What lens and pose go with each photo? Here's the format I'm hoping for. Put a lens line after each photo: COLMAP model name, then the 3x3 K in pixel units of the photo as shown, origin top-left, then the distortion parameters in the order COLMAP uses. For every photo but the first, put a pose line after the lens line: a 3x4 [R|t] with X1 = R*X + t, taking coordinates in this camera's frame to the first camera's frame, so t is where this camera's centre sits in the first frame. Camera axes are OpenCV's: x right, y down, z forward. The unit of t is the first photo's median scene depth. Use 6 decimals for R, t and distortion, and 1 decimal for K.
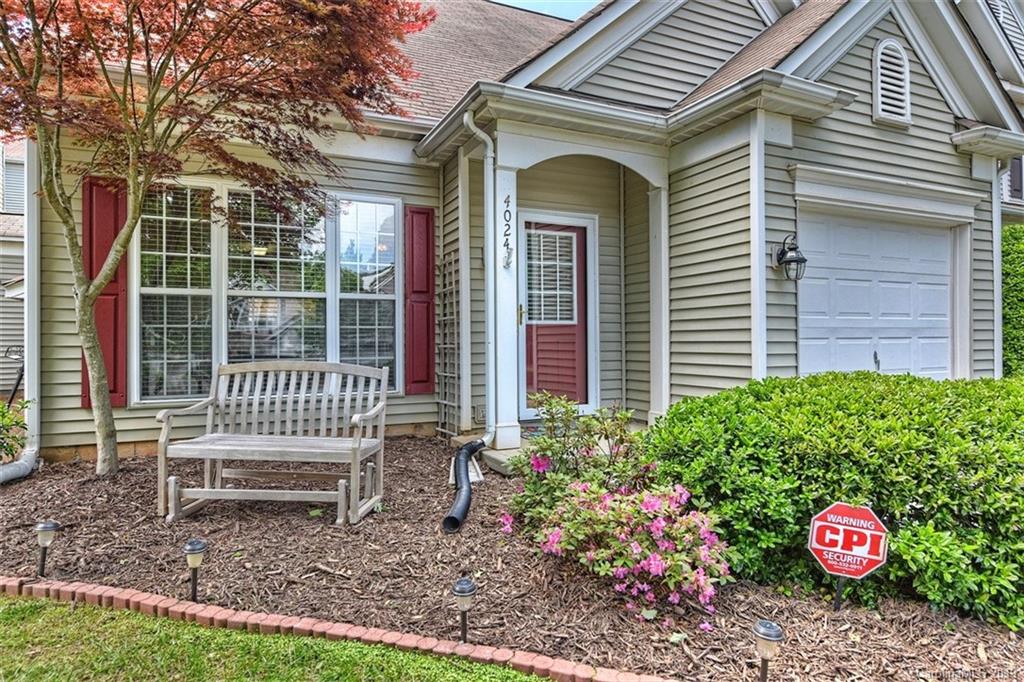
lens RADIAL K [[599.2, 0, 512.0], [0, 599.2, 341.0], [0, 0, 1]] dist [-0.000356, 0.000169]
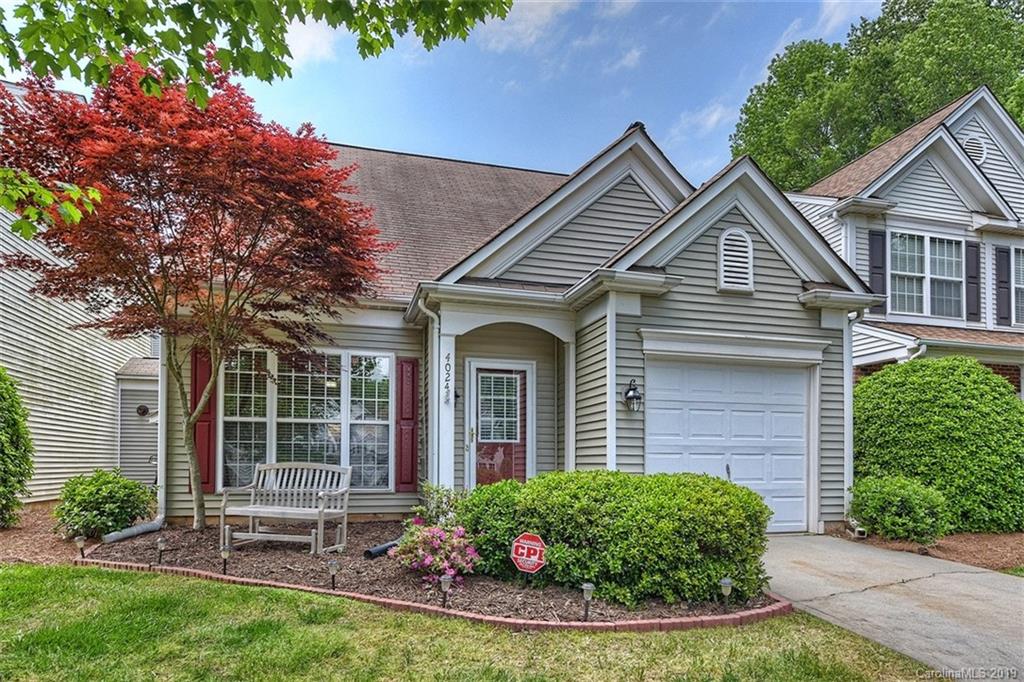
lens RADIAL K [[563.2, 0, 463.9], [0, 563.2, 458.4], [0, 0, 1]] dist [0.000579, -0.001000]
pose [[0.980837, 0.011779, -0.194473, 0.301684], [-0.012832, 0.999909, -0.004157, 0.018521], [0.194406, 0.006573, 0.980899, -0.341547]]
